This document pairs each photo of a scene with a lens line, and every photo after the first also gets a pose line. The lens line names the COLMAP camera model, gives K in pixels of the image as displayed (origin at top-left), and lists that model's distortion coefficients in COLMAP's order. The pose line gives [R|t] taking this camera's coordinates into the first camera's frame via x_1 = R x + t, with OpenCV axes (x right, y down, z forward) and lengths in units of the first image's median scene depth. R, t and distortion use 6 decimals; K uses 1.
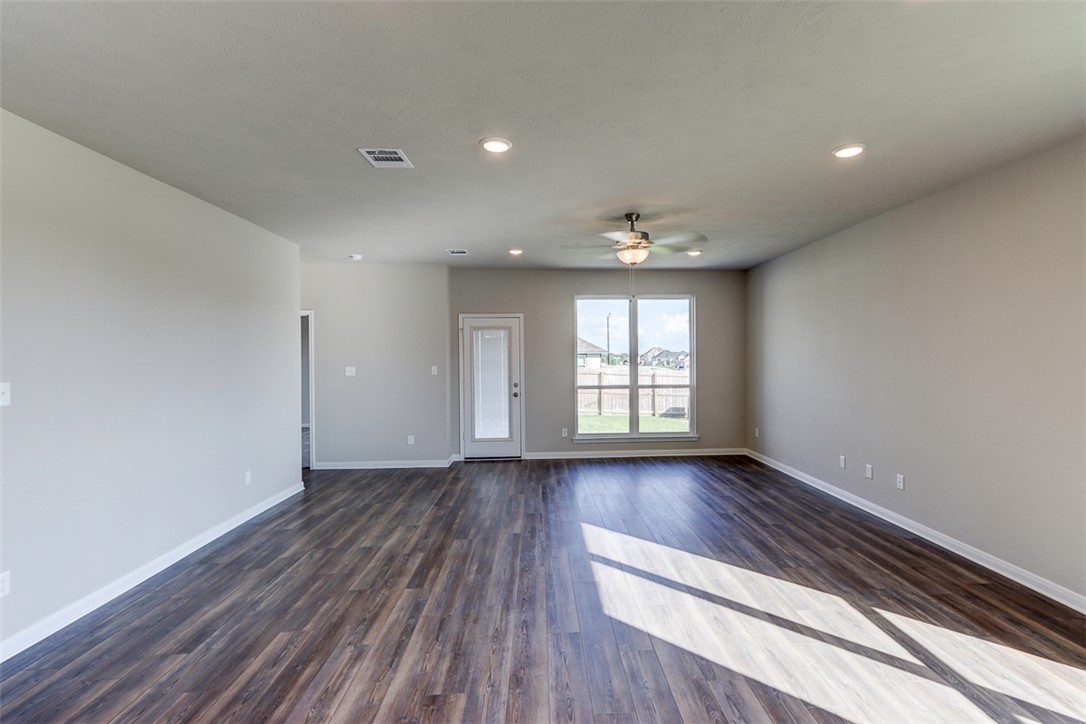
lens RADIAL K [[503.1, 0, 569.4], [0, 503.1, 358.7], [0, 0, 1]] dist [0.011663, -0.000244]
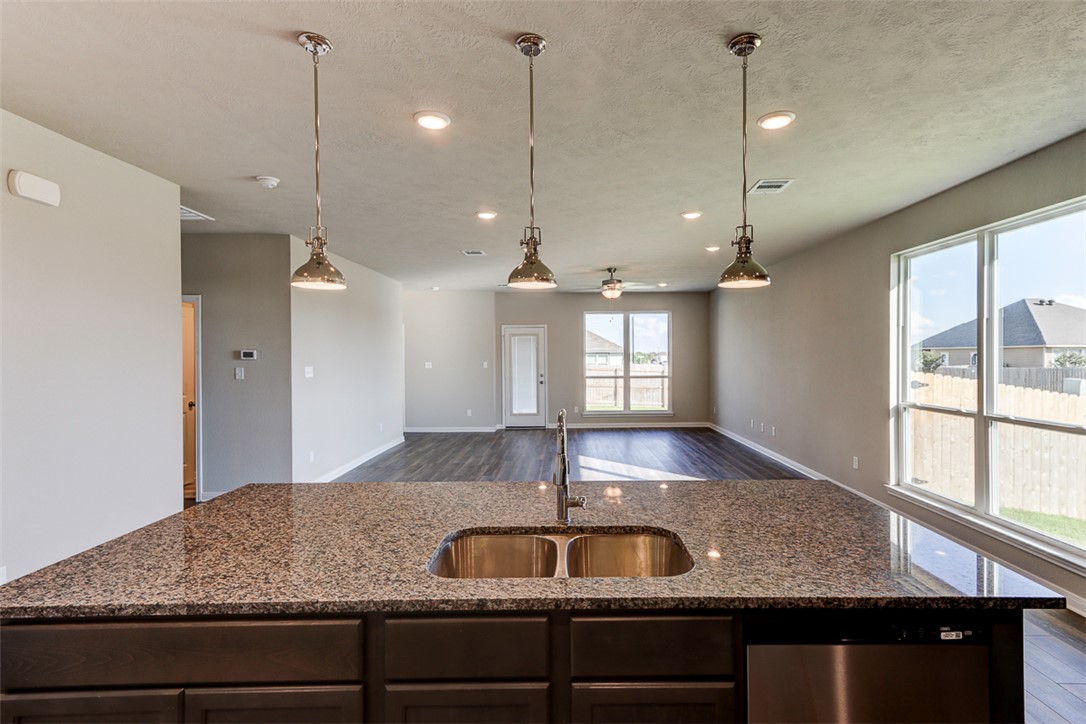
lens RADIAL K [[503.1, 0, 573.0], [0, 503.1, 359.1], [0, 0, 1]] dist [0.011663, -0.000244]
pose [[0.998799, 0.000549, -0.048984, 0.059442], [-0.000387, 0.999994, 0.003302, 0.002296], [0.048986, -0.003279, 0.998794, -0.473707]]
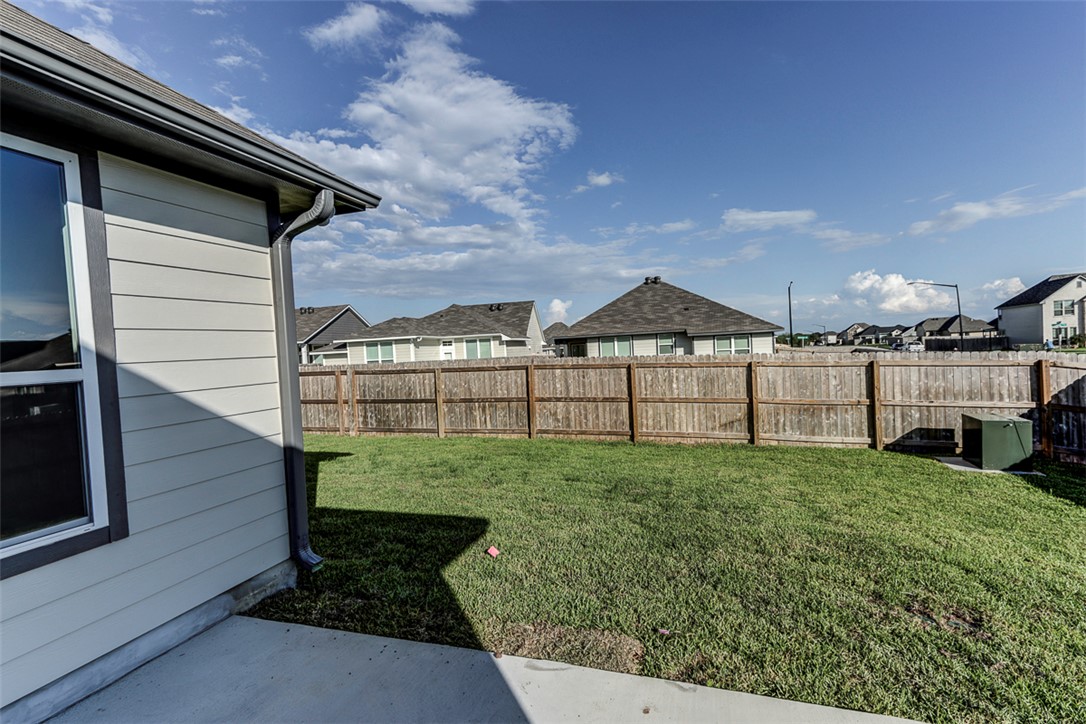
lens RADIAL K [[503.1, 0, 540.6], [0, 503.1, 364.6], [0, 0, 1]] dist [0.011663, -0.000244]
pose [[0.923382, -0.035180, -0.382266, 0.185582], [0.048305, 0.998525, 0.024789, 0.017403], [0.380830, -0.041355, 0.923720, 1.317784]]
